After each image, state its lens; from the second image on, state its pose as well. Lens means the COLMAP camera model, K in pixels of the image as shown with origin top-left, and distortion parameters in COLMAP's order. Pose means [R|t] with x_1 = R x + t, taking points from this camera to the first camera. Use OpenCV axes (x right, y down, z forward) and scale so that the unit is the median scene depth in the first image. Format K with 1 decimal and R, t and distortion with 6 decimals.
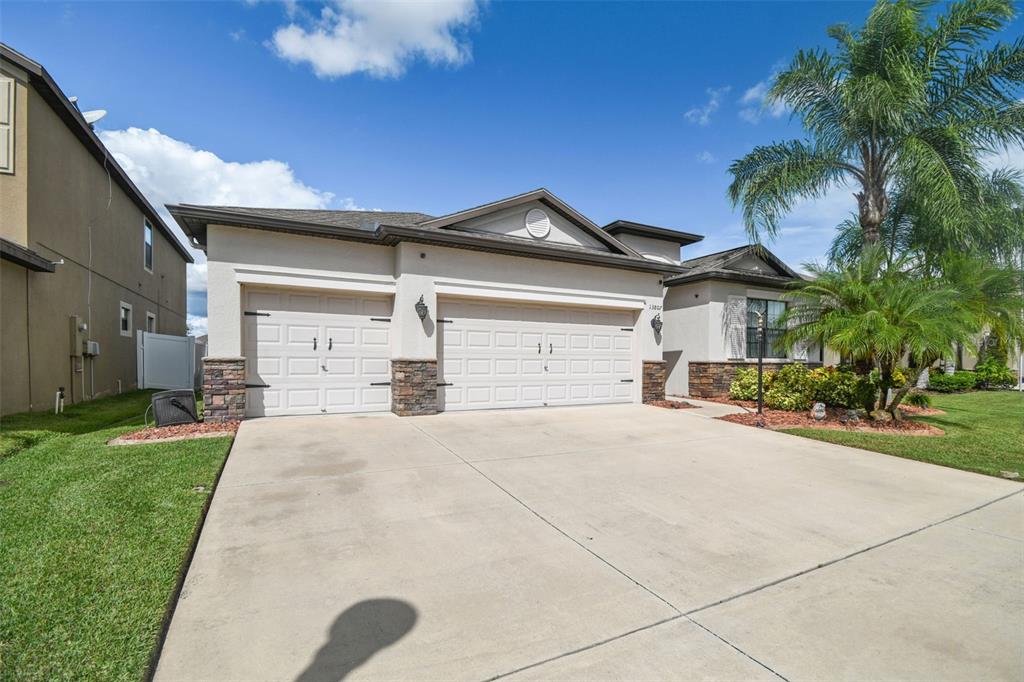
lens RADIAL K [[466.1, 0, 517.6], [0, 466.1, 369.5], [0, 0, 1]] dist [0.002139, 0.001932]
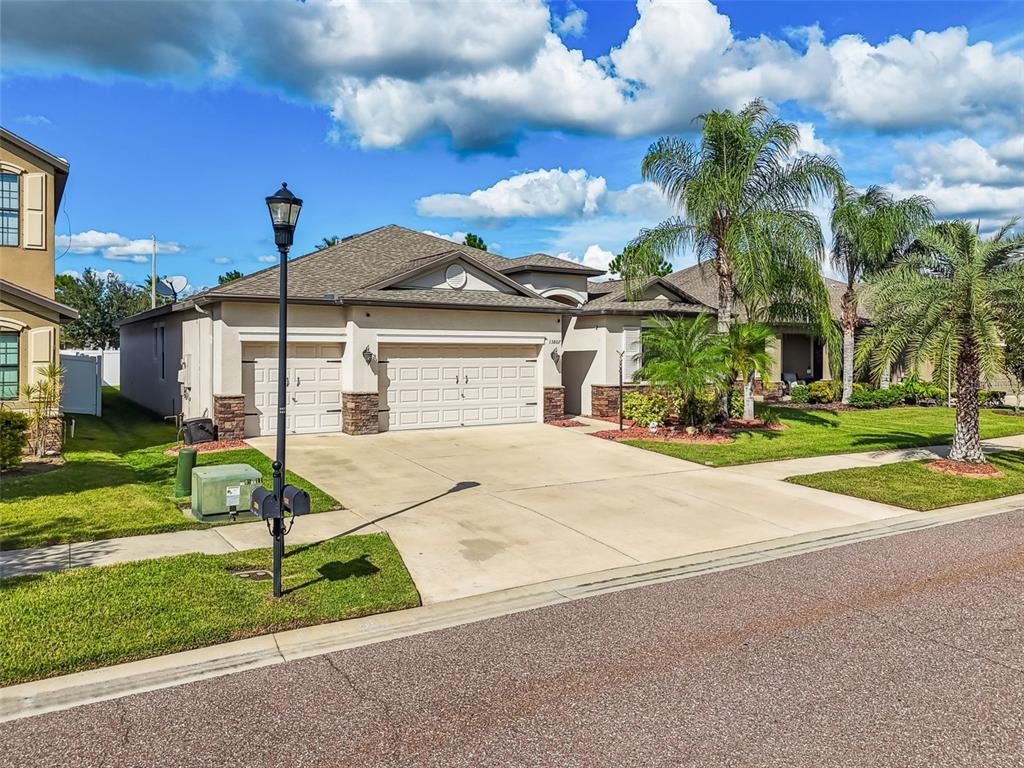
lens RADIAL K [[783.7, 0, 512.9], [0, 783.7, 379.2], [0, 0, 1]] dist [0.068018, -0.031890]
pose [[0.994906, -0.004412, 0.100715, -0.017581], [0.001962, 0.999700, 0.024411, -0.109901], [-0.100792, -0.024089, 0.994616, -1.232963]]
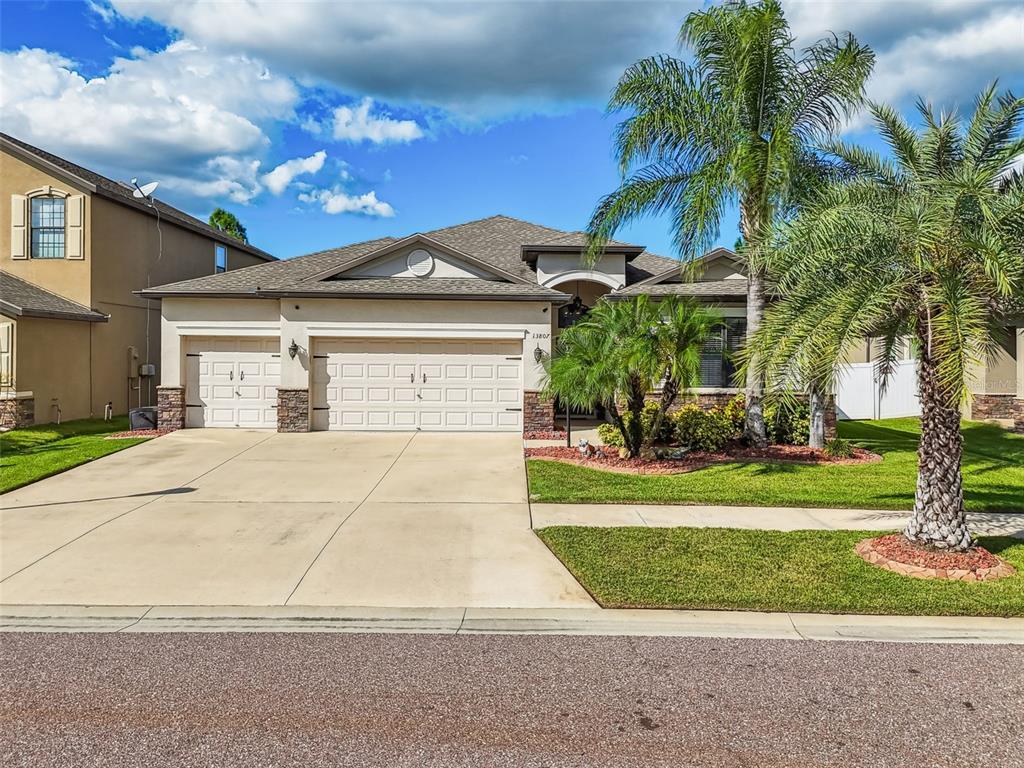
lens RADIAL K [[783.7, 0, 512.9], [0, 783.7, 387.1], [0, 0, 1]] dist [0.068018, -0.031890]
pose [[0.886611, 0.023552, -0.461916, 1.270613], [-0.010777, 0.999484, 0.030275, -0.094208], [0.462391, -0.021864, 0.886407, -0.618157]]
